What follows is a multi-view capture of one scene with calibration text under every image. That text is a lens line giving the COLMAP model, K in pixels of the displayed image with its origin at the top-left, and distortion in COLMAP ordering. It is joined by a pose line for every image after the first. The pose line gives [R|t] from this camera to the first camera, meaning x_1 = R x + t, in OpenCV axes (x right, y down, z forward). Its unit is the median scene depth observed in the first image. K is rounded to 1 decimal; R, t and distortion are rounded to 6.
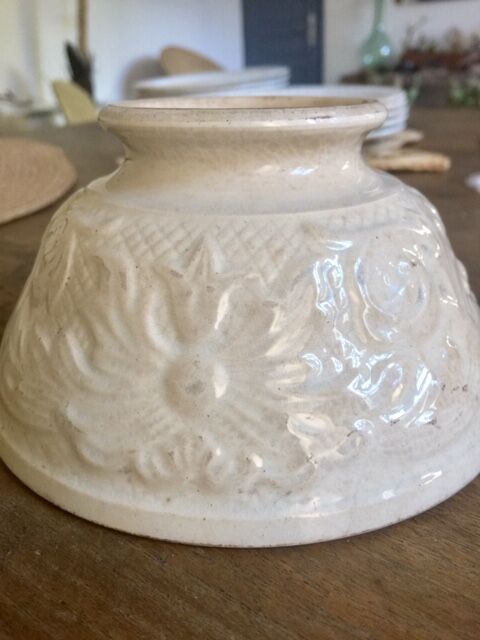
lens RADIAL K [[580.2, 0, 241.0], [0, 580.2, 333.1], [0, 0, 1]] dist [0.093598, -0.229531]
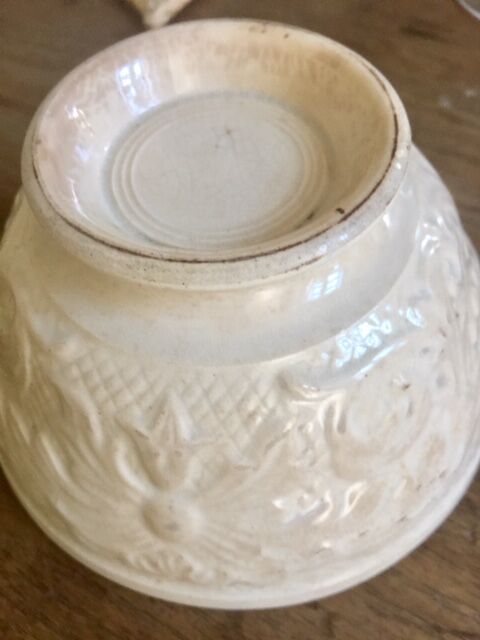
lens RADIAL K [[580.2, 0, 241.0], [0, 580.2, 333.1], [0, 0, 1]] dist [0.093598, -0.229531]
pose [[0.998859, 0.000431, -0.047753, 0.091569], [0.026974, 0.820077, 0.571618, -0.757381], [0.039407, -0.572253, 0.819129, 0.331595]]
